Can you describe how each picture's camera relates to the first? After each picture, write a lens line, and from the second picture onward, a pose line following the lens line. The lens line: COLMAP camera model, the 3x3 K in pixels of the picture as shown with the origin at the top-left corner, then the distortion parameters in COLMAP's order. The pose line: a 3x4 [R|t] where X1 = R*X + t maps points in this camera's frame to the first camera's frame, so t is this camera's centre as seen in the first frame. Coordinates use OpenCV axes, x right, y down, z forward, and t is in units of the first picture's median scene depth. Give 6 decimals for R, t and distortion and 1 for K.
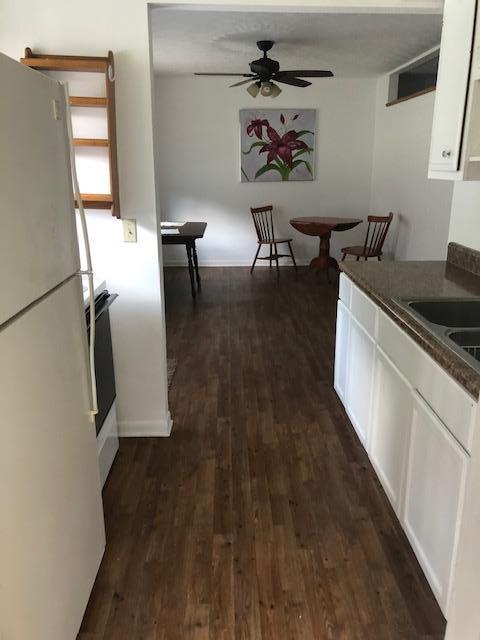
lens RADIAL K [[532.0, 0, 241.1], [0, 532.0, 316.5], [0, 0, 1]] dist [0.019983, 0.003014]
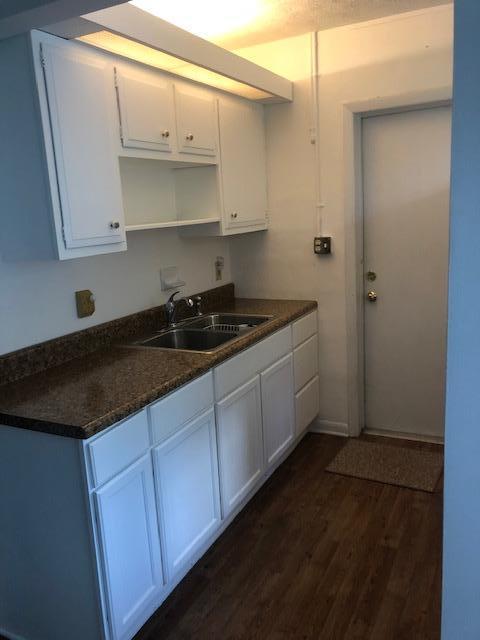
lens RADIAL K [[532.0, 0, 241.2], [0, 532.0, 320.6], [0, 0, 1]] dist [0.019983, 0.003014]
pose [[-0.882683, -0.051875, 0.467097, -0.225066], [0.178100, 0.882836, 0.434605, -0.475039], [-0.434915, 0.466808, -0.770025, 1.545038]]
